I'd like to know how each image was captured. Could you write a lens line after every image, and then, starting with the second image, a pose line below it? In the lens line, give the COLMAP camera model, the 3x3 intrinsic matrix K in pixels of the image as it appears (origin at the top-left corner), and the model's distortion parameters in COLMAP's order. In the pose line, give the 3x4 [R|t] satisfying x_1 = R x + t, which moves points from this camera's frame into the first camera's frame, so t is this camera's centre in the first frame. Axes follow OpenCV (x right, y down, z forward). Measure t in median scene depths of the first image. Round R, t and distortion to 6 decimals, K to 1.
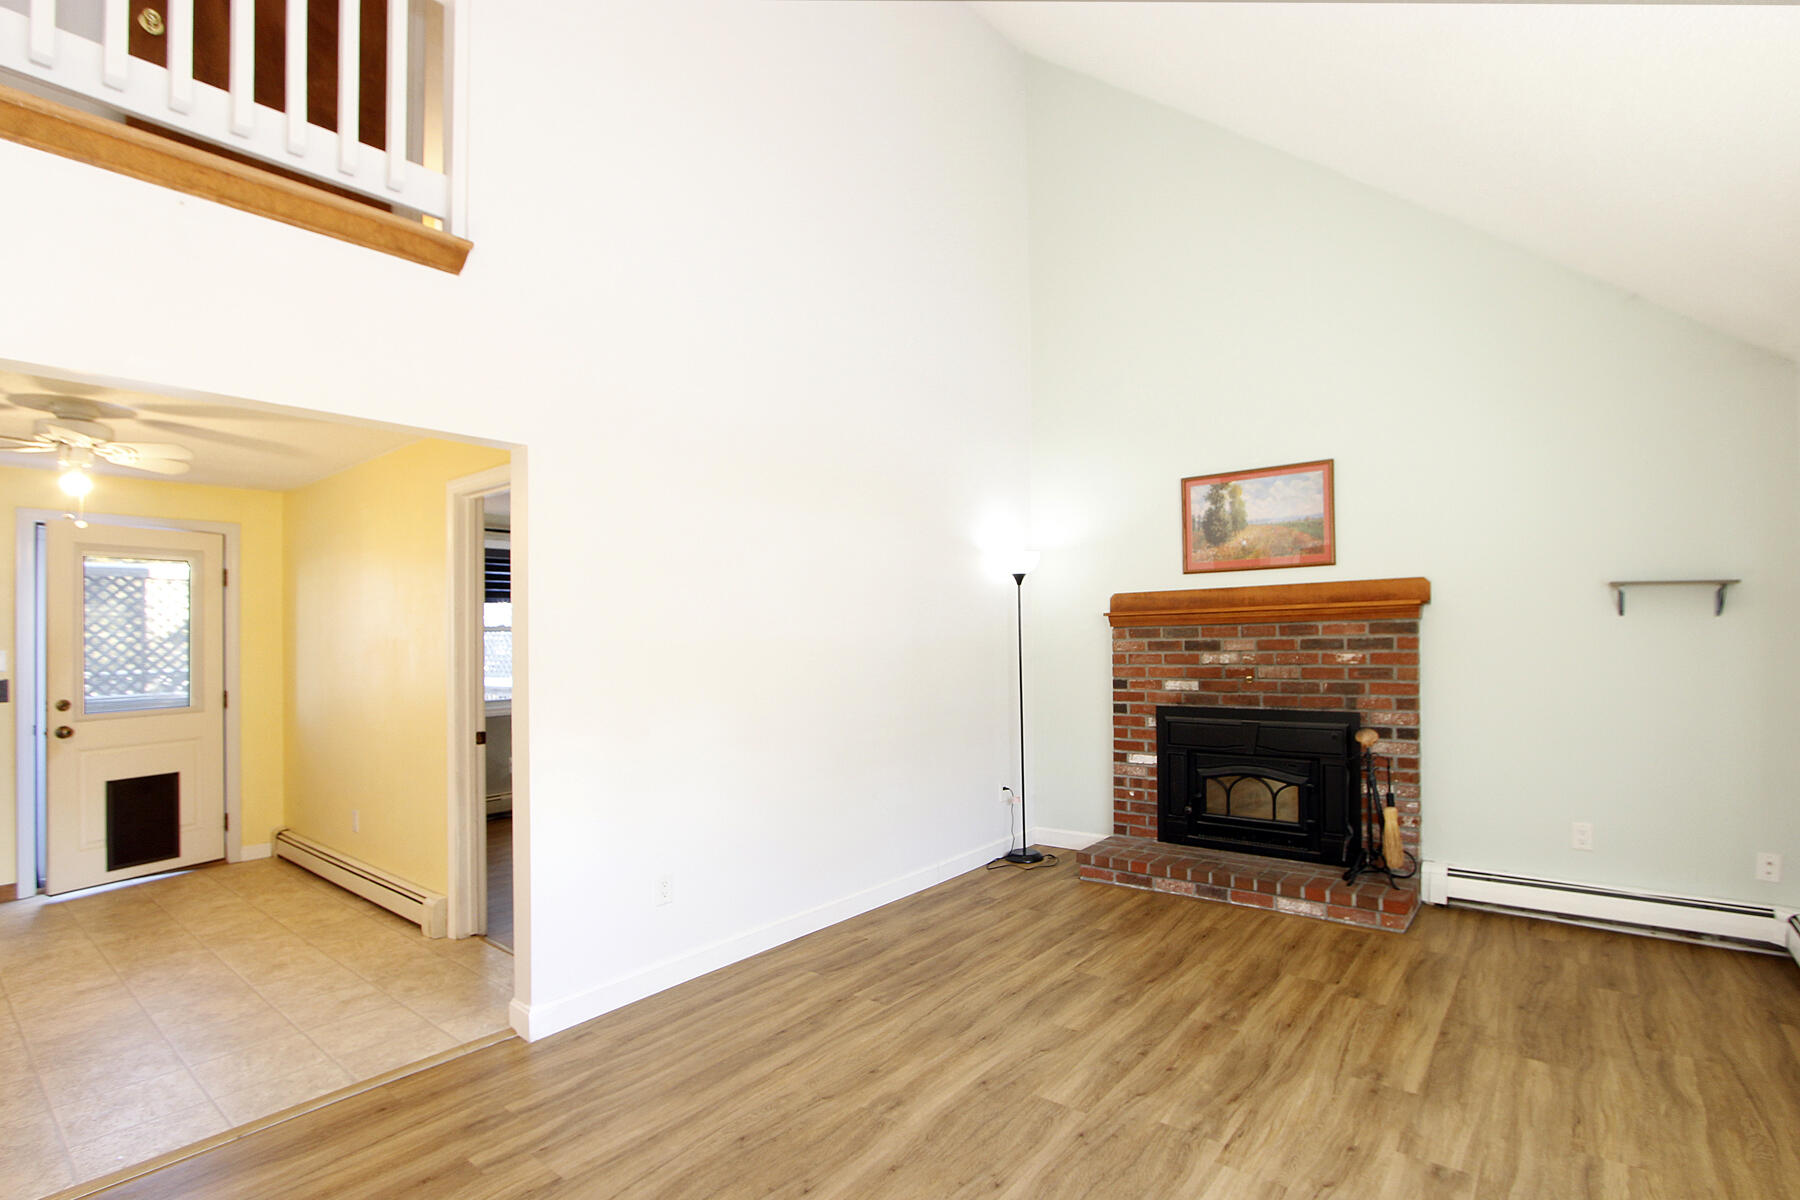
lens RADIAL K [[837.2, 0, 913.9], [0, 837.2, 597.0], [0, 0, 1]] dist [-0.007432, -0.000349]
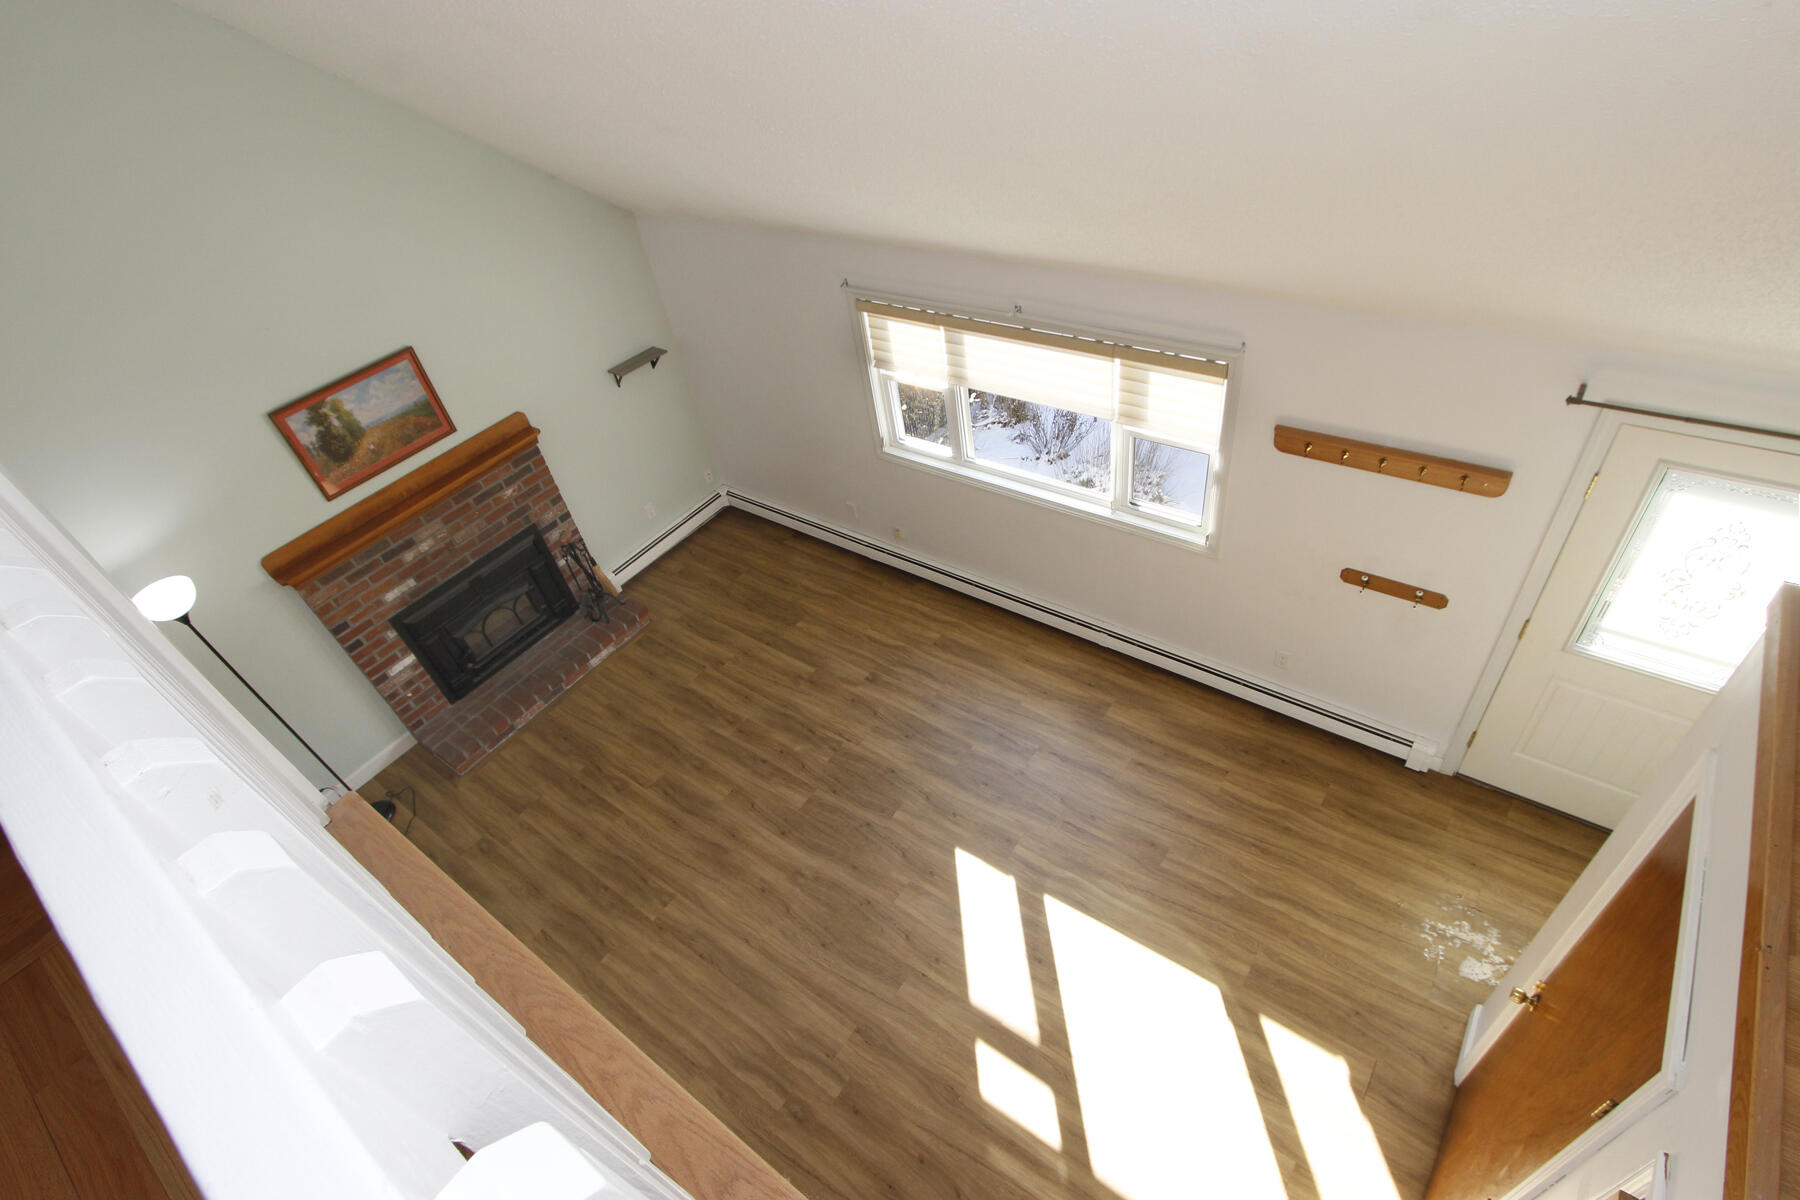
lens RADIAL K [[837.2, 0, 911.0], [0, 837.2, 604.1], [0, 0, 1]] dist [-0.007432, -0.000349]
pose [[-0.016835, -0.655944, 0.754622, -0.557665], [0.115038, 0.748446, 0.653142, -0.551928], [-0.993218, 0.097806, 0.062859, 0.312899]]
